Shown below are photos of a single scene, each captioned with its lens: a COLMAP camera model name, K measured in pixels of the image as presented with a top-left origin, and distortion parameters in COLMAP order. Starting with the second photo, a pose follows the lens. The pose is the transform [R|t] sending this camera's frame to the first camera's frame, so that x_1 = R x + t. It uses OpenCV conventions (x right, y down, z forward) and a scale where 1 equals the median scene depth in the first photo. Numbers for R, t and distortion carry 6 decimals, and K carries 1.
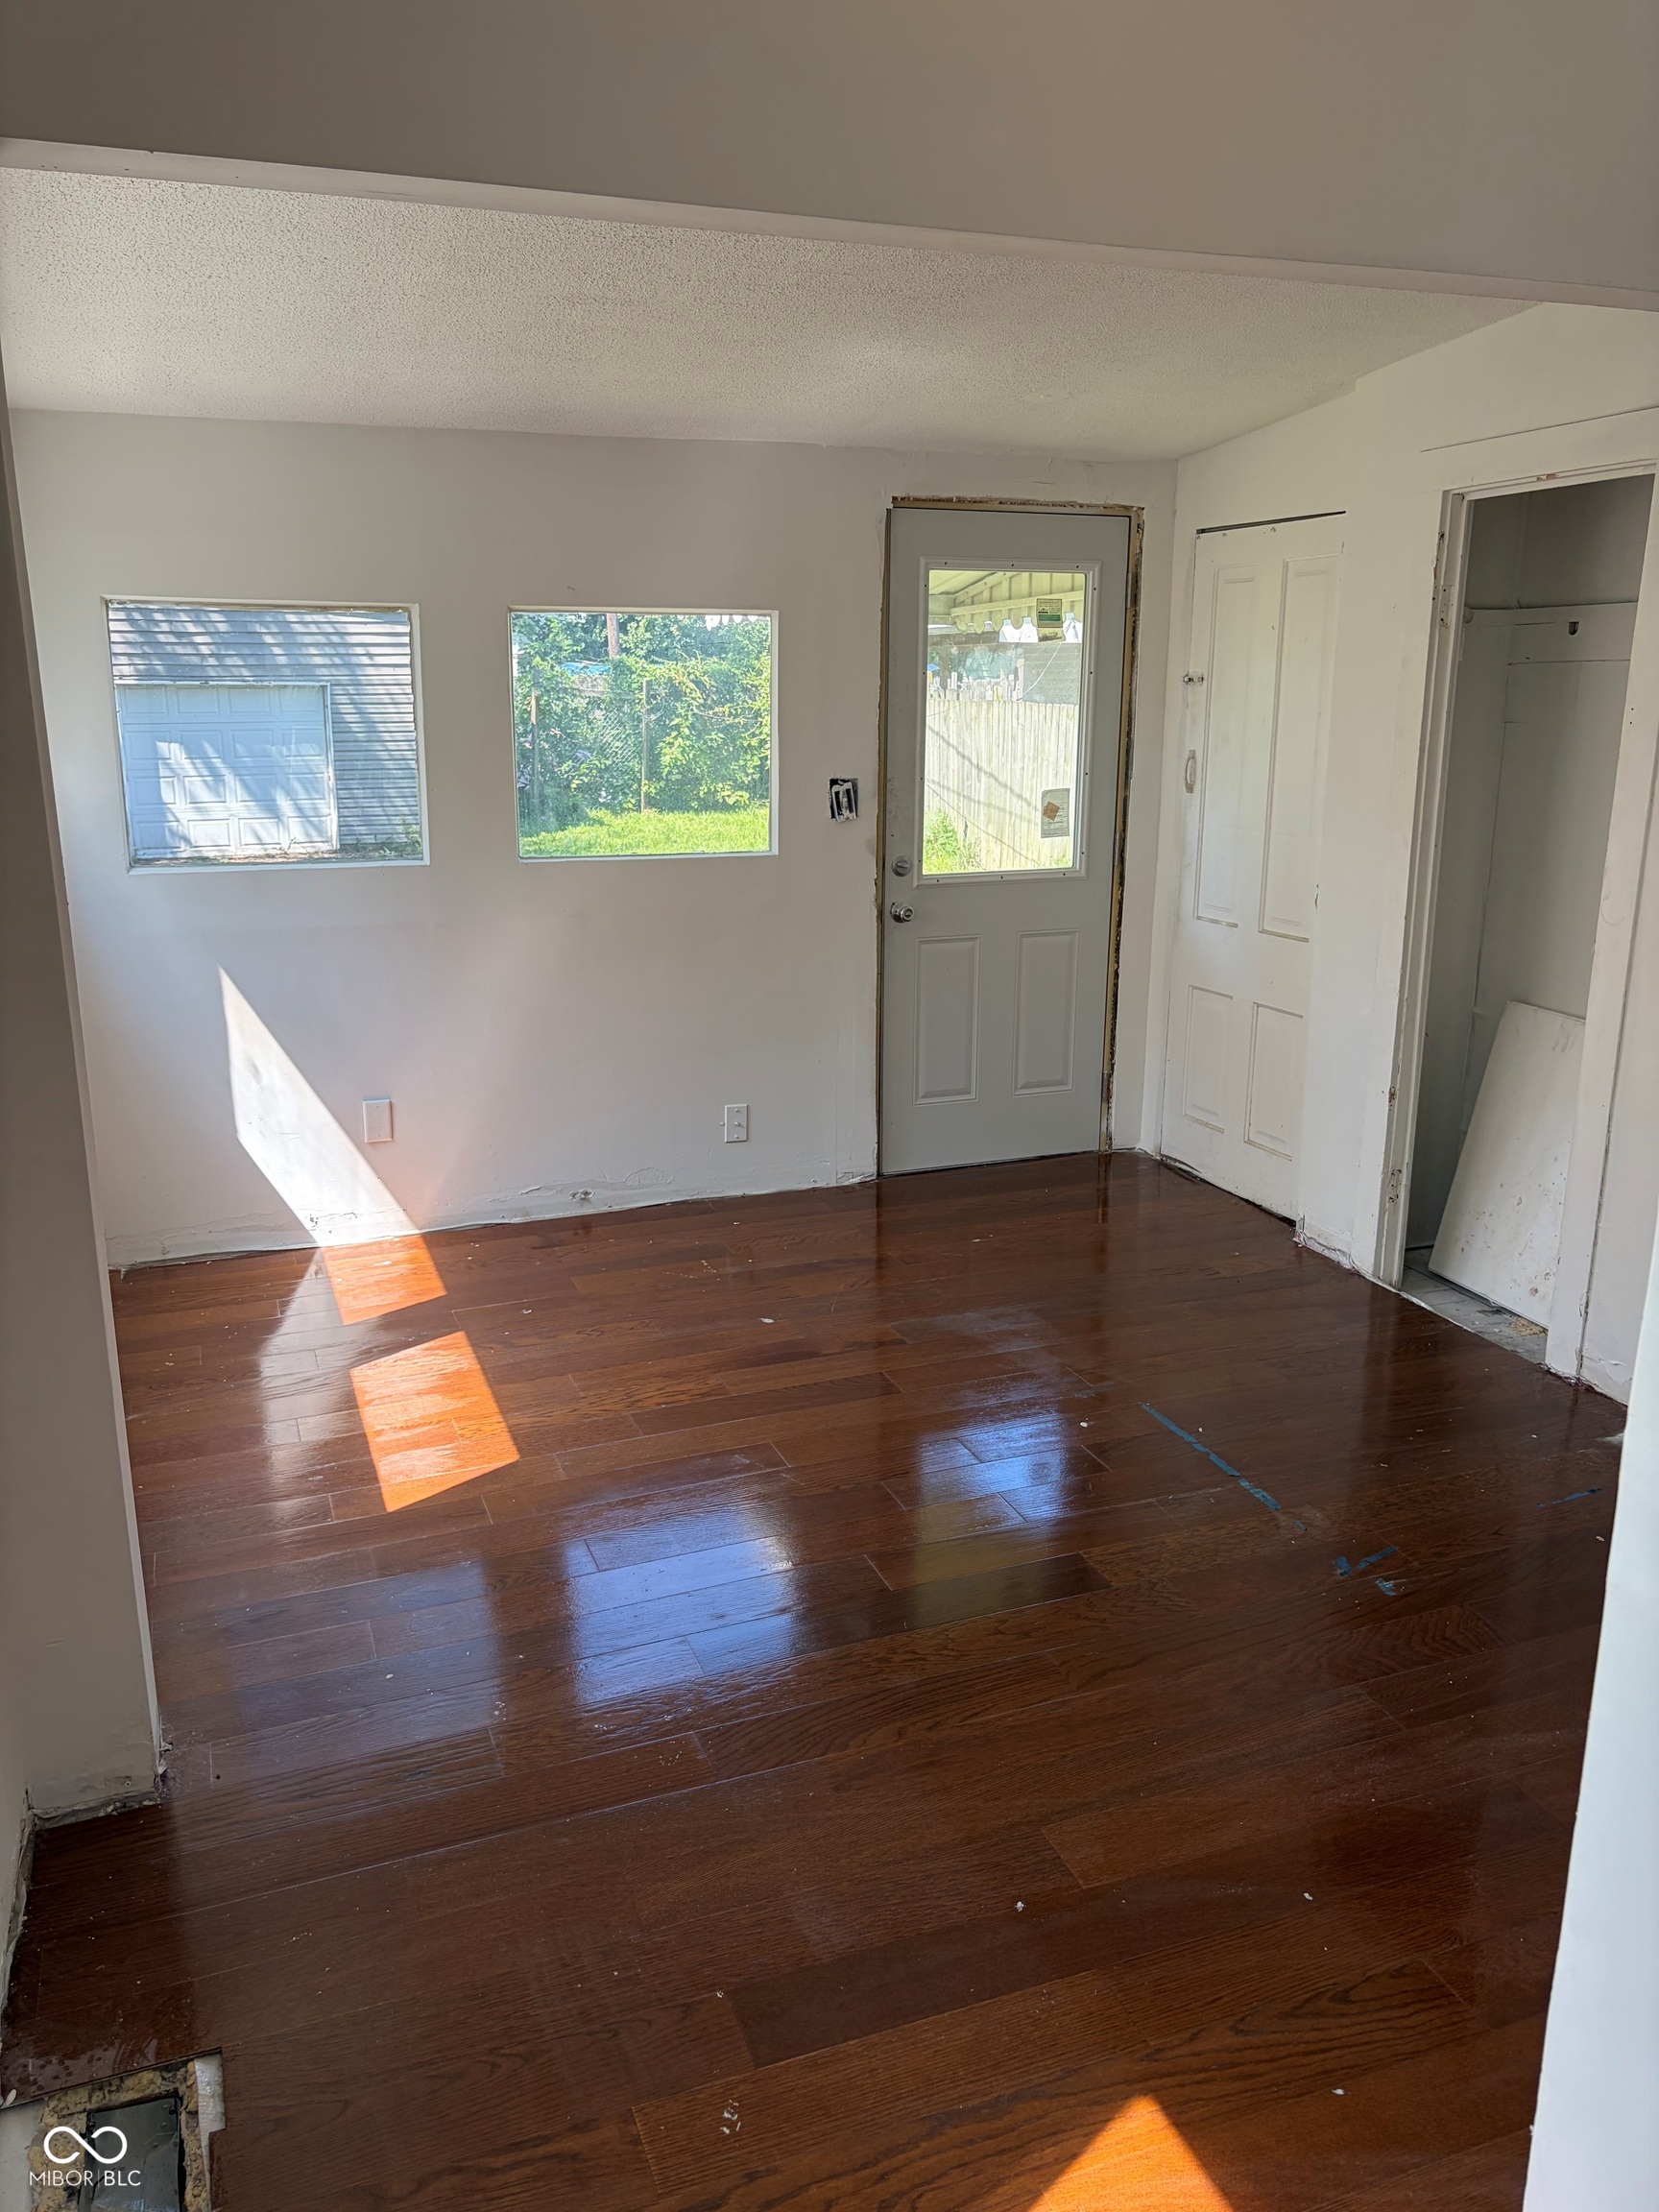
lens RADIAL K [[1667.0, 0, 829.5], [0, 1667.0, 1106.0], [0, 0, 1]] dist [0.093521, 0.000123]
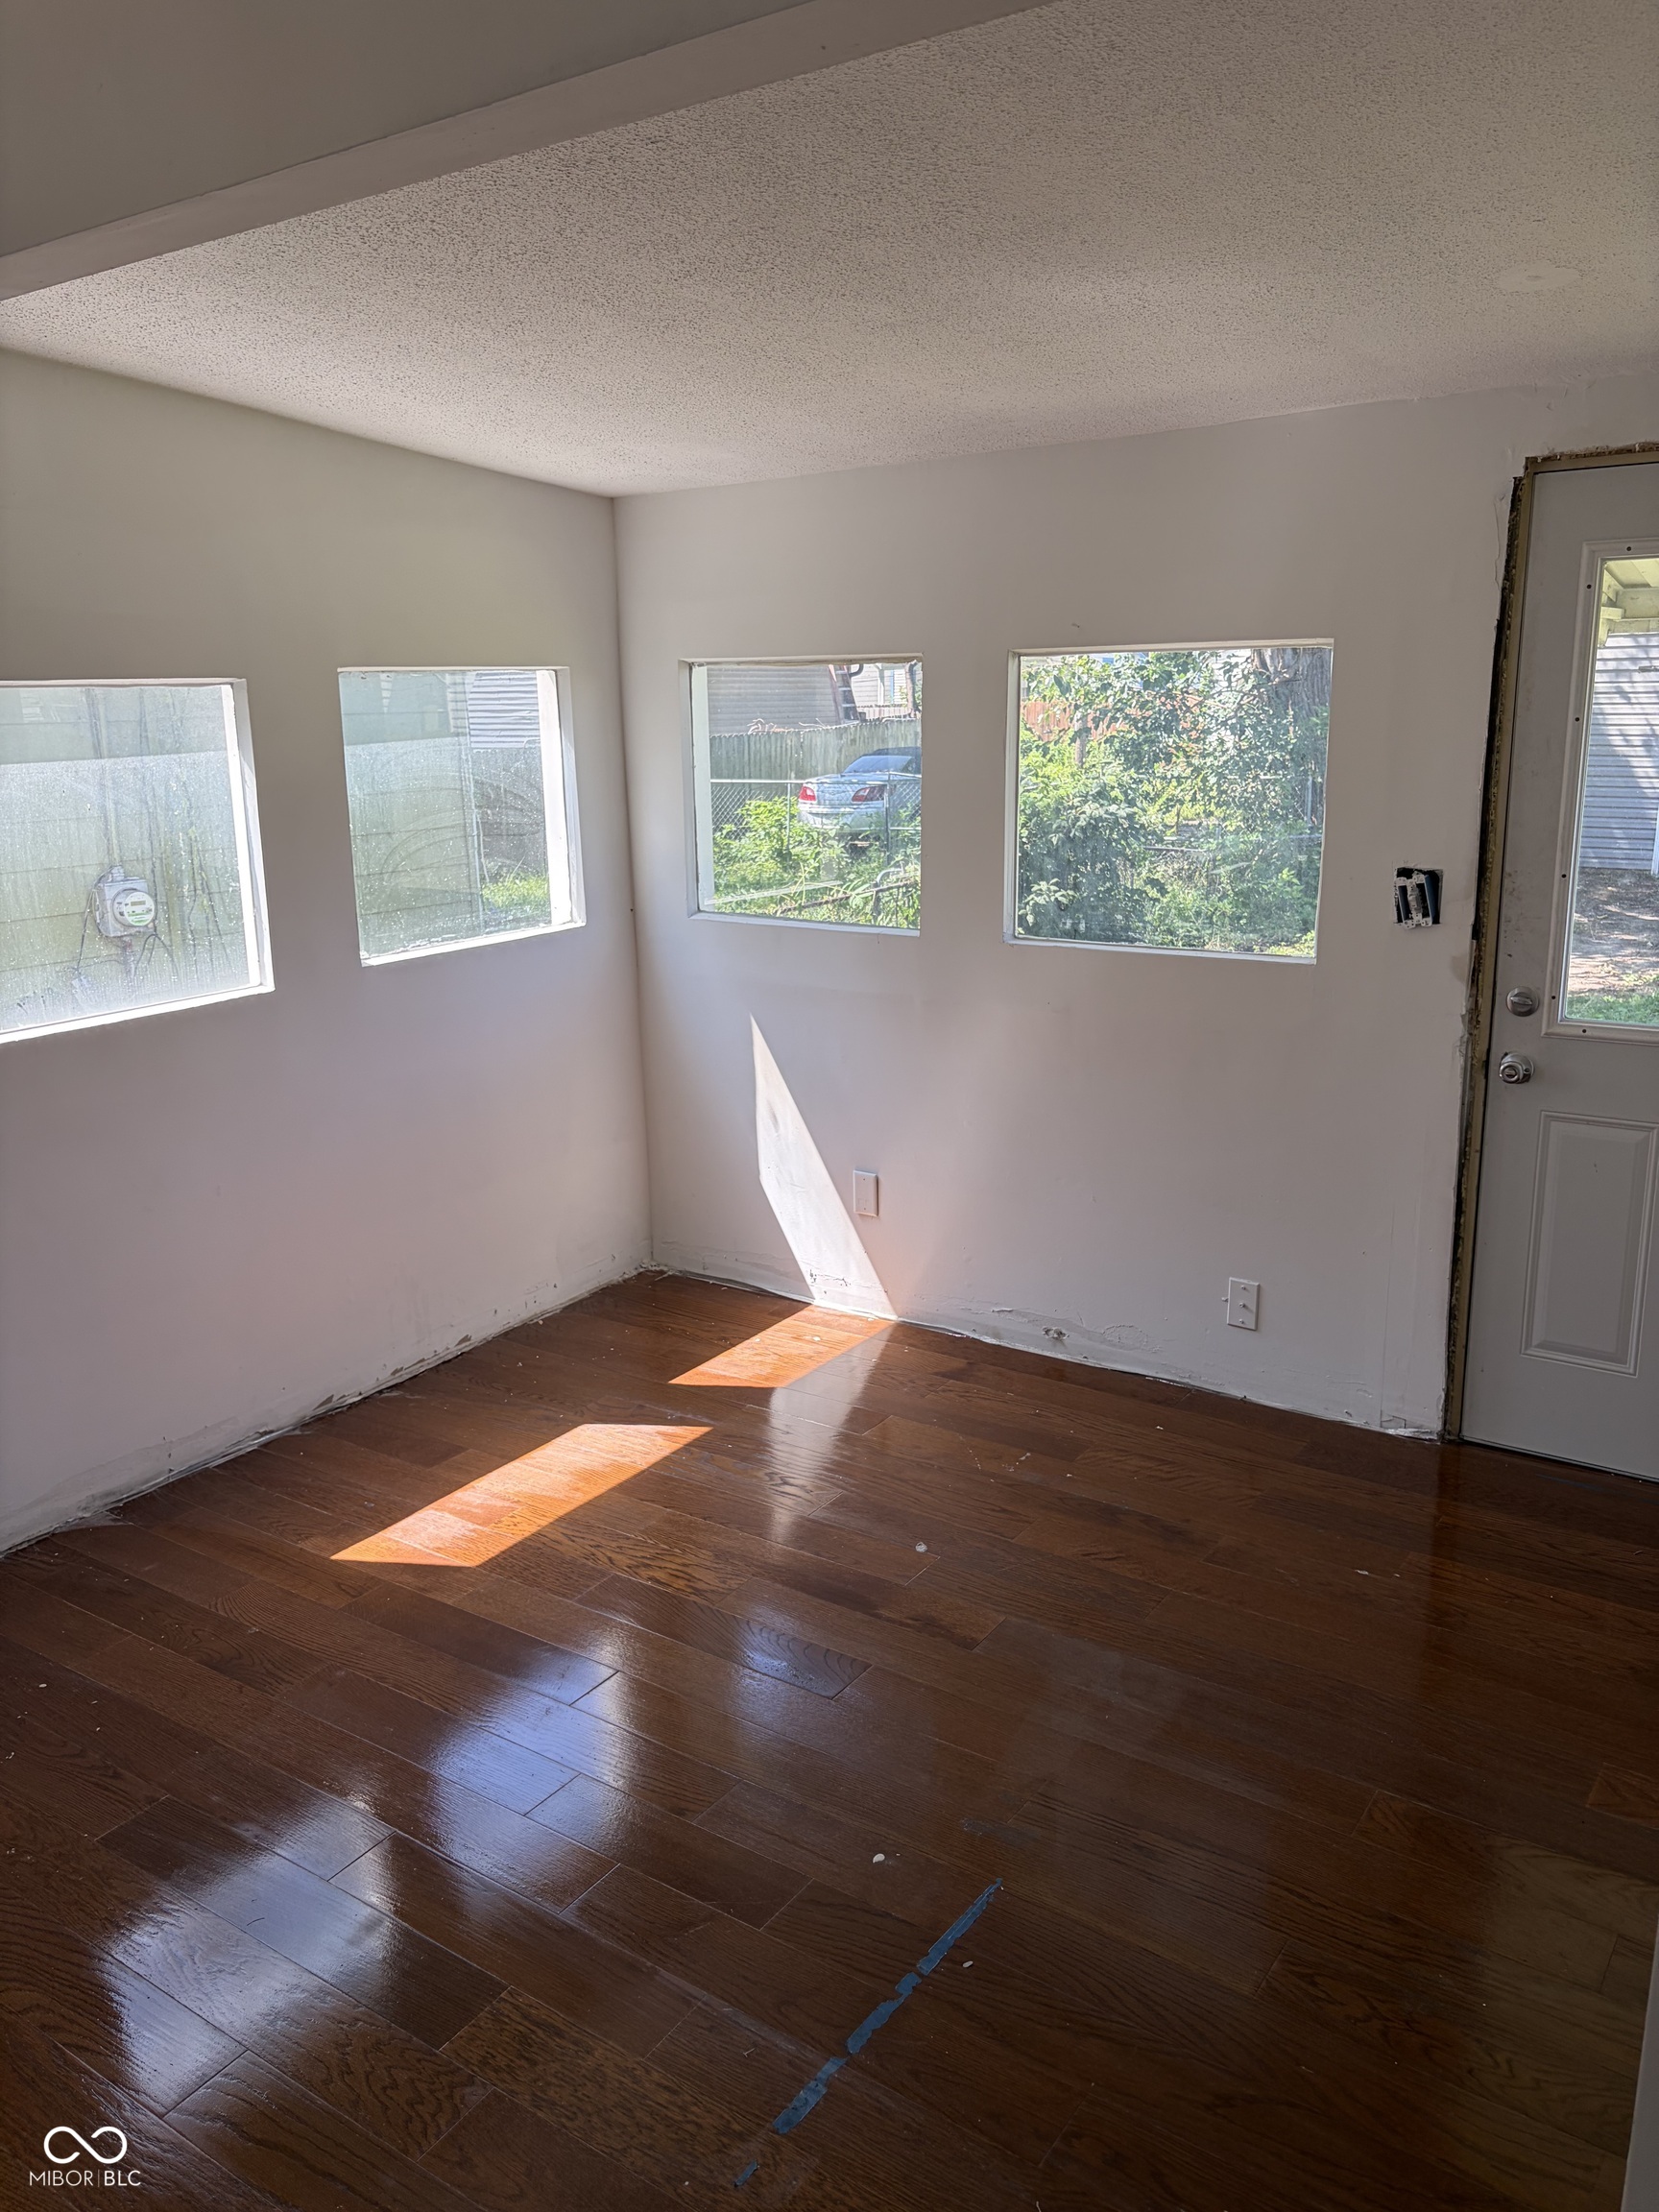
lens RADIAL K [[1714.9, 0, 829.5], [0, 1714.9, 1106.0], [0, 0, 1]] dist [0.068586, -0.076024]
pose [[0.566575, 0.187483, -0.802399, 0.477559], [-0.181291, 0.978274, 0.100567, -0.130184], [0.803820, 0.088489, 0.588254, 0.398611]]
